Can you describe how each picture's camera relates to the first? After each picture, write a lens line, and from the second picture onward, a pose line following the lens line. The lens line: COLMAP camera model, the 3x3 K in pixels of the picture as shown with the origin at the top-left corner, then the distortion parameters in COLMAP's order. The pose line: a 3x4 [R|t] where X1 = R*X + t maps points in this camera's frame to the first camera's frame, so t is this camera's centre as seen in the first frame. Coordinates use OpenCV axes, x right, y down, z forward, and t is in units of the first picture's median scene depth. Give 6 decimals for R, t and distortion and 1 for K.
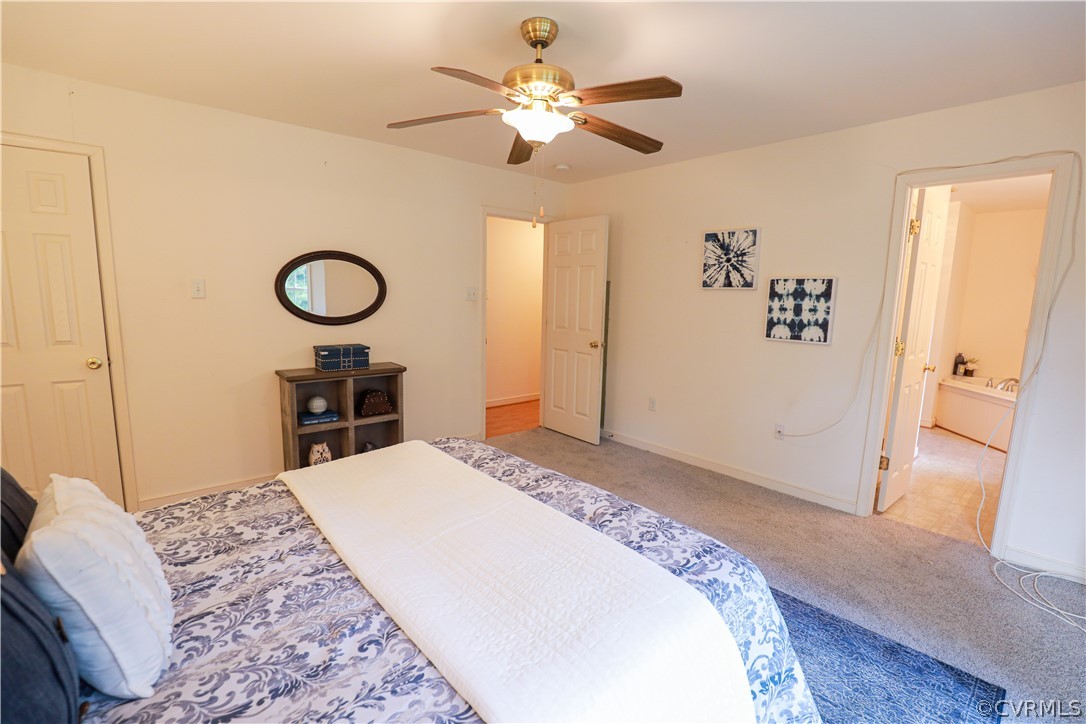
lens RADIAL K [[497.9, 0, 543.3], [0, 497.9, 364.7], [0, 0, 1]] dist [-0.038269, 0.007096]
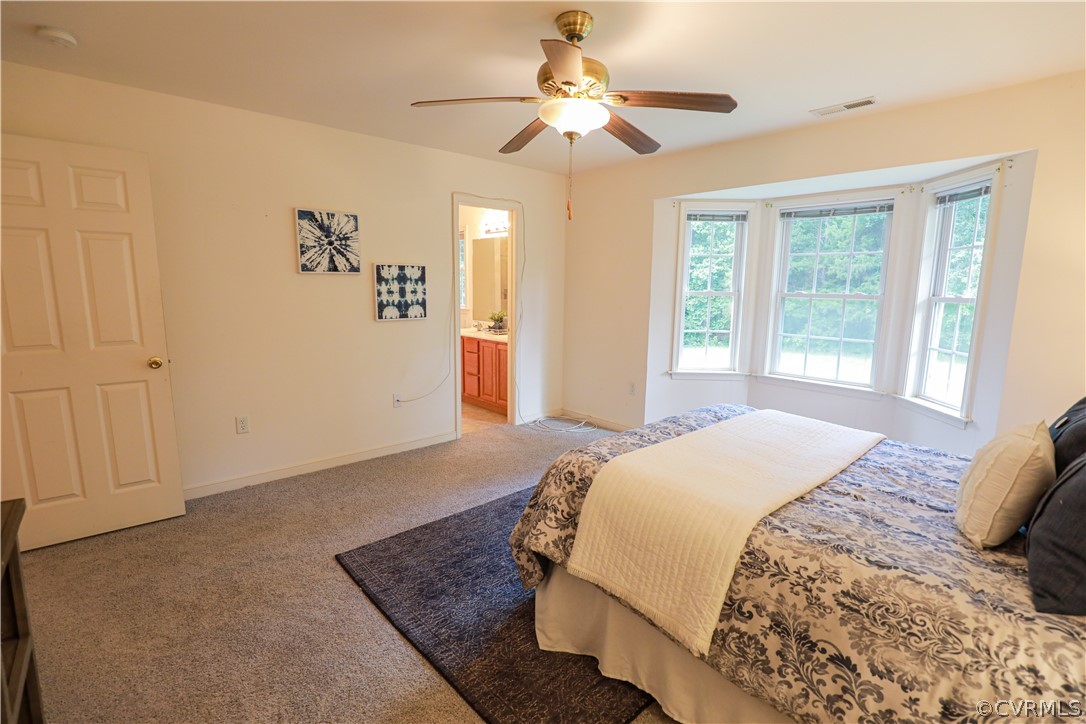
lens RADIAL K [[497.9, 0, 547.7], [0, 497.9, 364.0], [0, 0, 1]] dist [-0.038269, 0.007096]
pose [[-0.021268, -0.178306, 0.983745, -0.644087], [0.131098, 0.974974, 0.179551, -0.107349], [-0.991141, 0.132785, 0.002640, 0.657044]]
